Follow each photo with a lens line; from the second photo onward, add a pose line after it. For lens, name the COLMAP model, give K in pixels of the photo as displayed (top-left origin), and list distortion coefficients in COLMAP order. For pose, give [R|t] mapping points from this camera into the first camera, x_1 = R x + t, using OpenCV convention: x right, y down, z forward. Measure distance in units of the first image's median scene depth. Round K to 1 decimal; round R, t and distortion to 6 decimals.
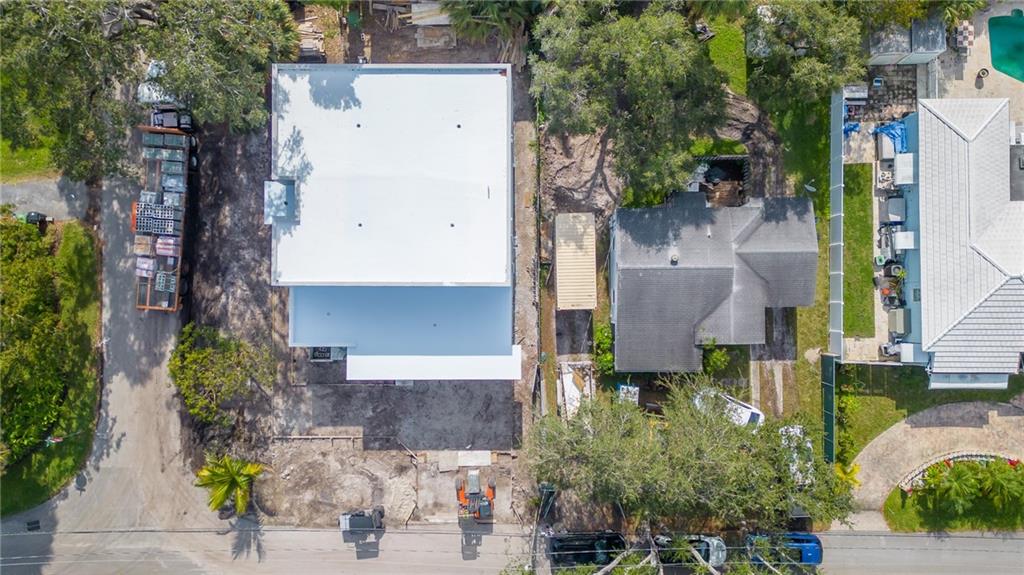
lens RADIAL K [[695.4, 0, 514.6], [0, 695.4, 291.3], [0, 0, 1]] dist [0.023007, -0.028607]
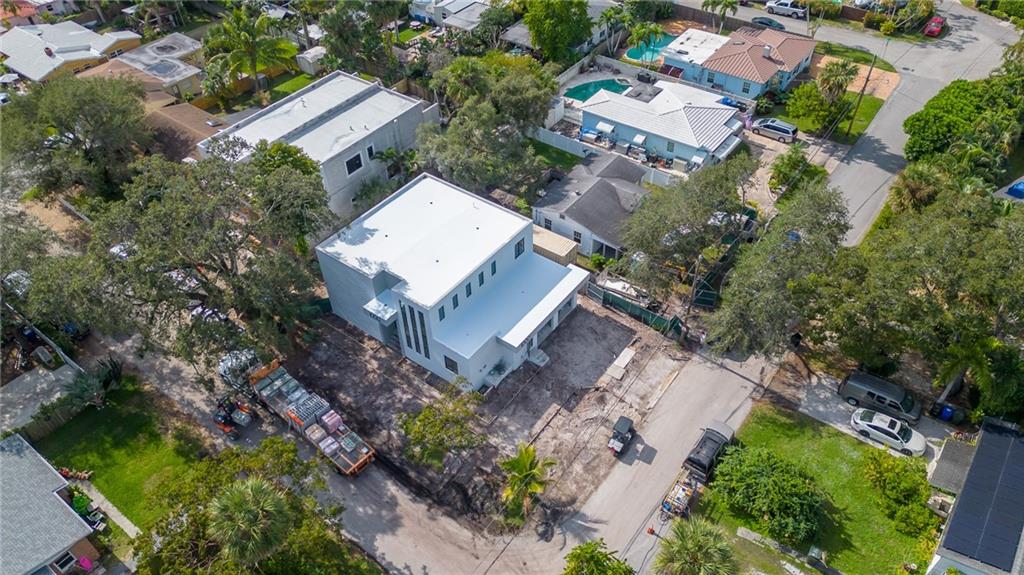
lens RADIAL K [[695.4, 0, 522.2], [0, 695.4, 286.9], [0, 0, 1]] dist [0.023007, -0.028607]
pose [[0.592447, -0.568634, 0.570668, -0.816593], [0.805609, 0.417764, -0.420080, 0.567281], [0.000467, 0.708610, 0.705600, 0.019231]]
